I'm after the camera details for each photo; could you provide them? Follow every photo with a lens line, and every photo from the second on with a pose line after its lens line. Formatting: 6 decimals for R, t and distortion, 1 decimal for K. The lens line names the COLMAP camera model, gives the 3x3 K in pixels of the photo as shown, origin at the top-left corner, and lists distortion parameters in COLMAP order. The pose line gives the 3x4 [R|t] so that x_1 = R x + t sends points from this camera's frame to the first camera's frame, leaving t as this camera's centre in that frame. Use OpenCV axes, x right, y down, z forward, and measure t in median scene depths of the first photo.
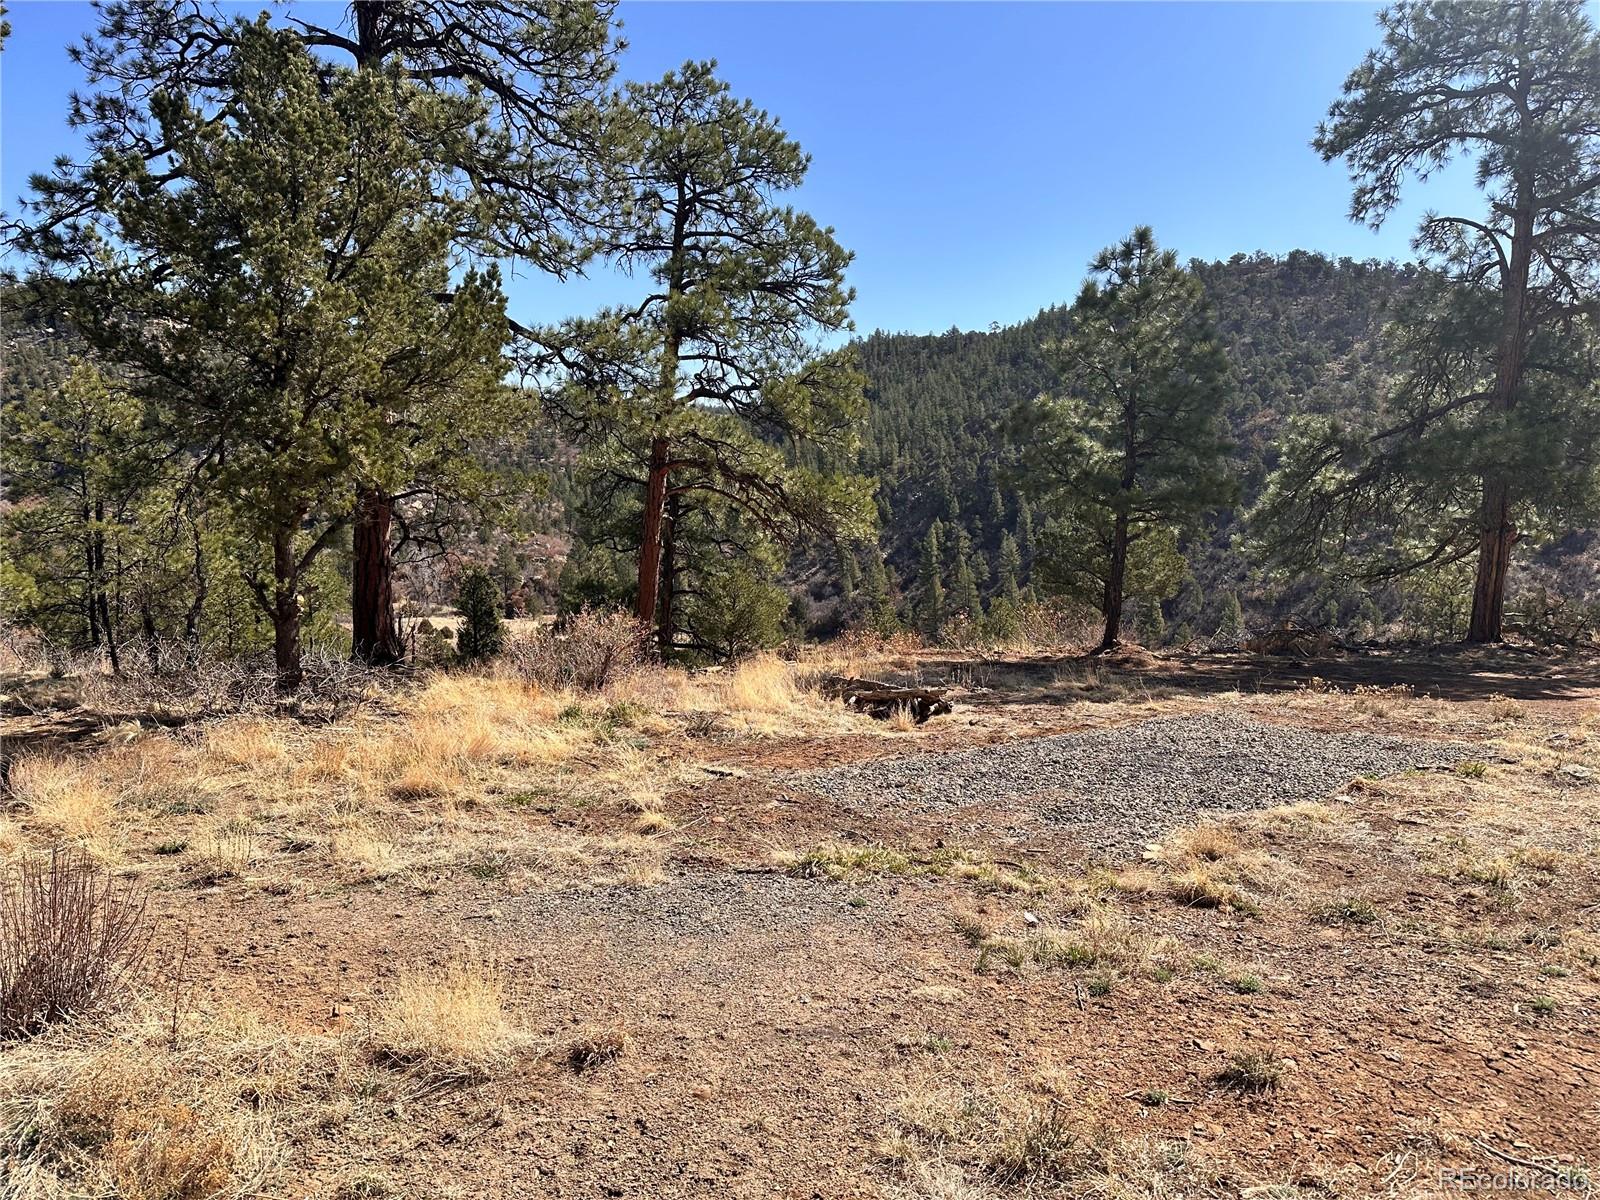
lens RADIAL K [[1118.8, 0, 808.5], [0, 1118.8, 622.9], [0, 0, 1]] dist [0.047259, -0.063216]
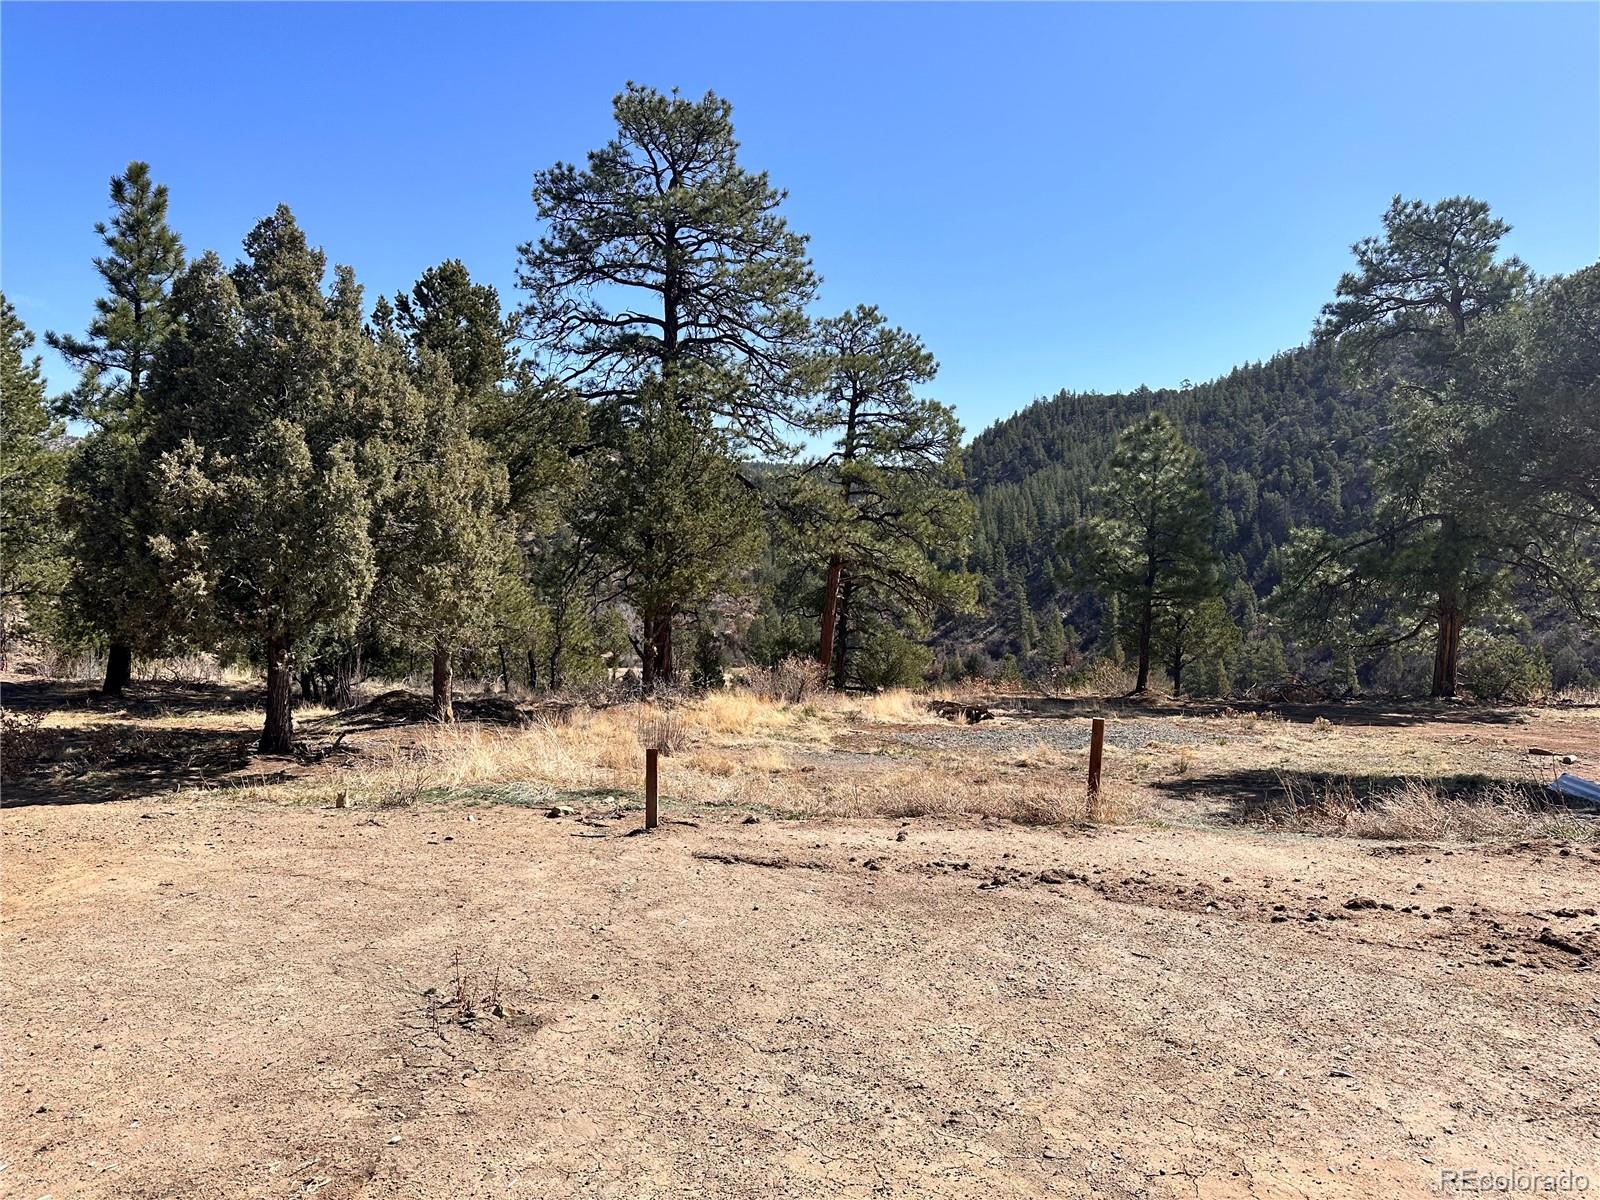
lens RADIAL K [[1118.8, 0, 791.5], [0, 1118.8, 603.0], [0, 0, 1]] dist [0.047259, -0.063216]
pose [[0.984293, 0.011112, -0.176192, 0.069232], [-0.023137, 0.997528, -0.066345, 0.012451], [0.175019, 0.069379, 0.982117, -0.457177]]
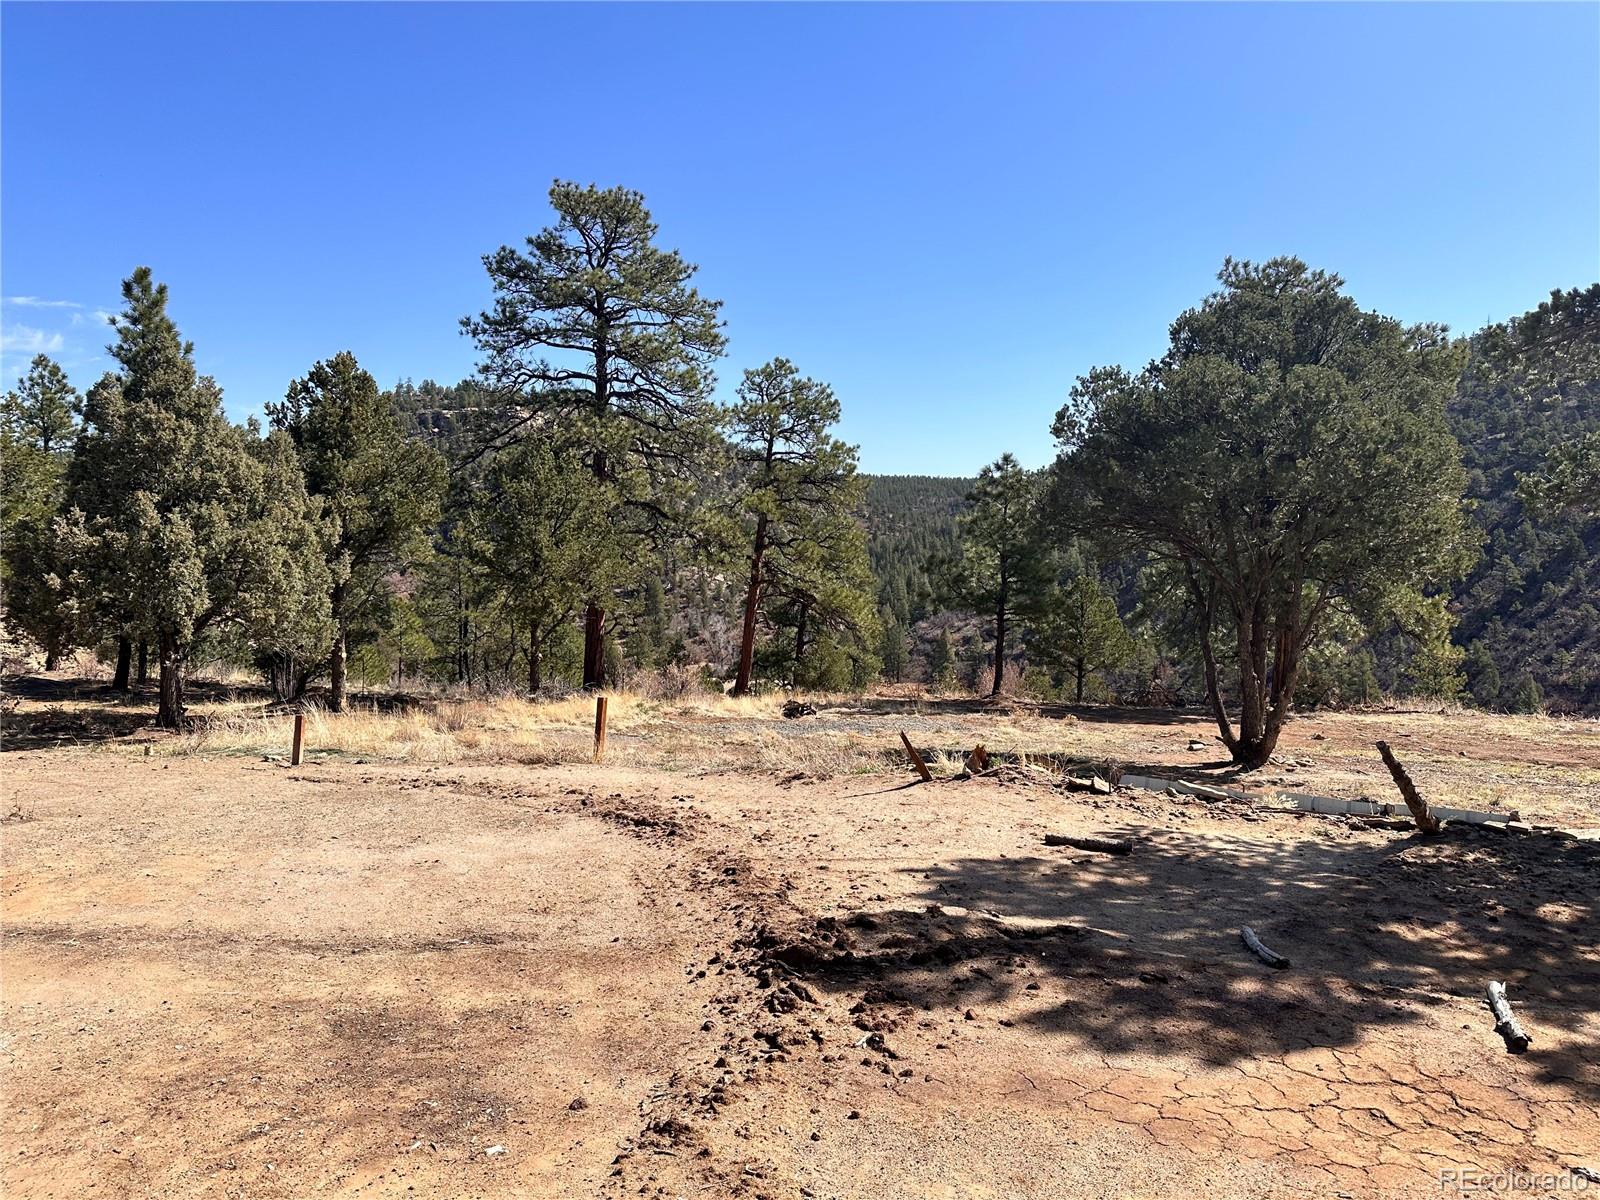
lens RADIAL K [[1118.8, 0, 812.5], [0, 1118.8, 601.8], [0, 0, 1]] dist [0.047259, -0.063216]
pose [[0.966783, 0.009333, -0.255430, 0.368638], [-0.029859, 0.996615, -0.076601, 0.016159], [0.253850, 0.081683, 0.963788, -0.598368]]
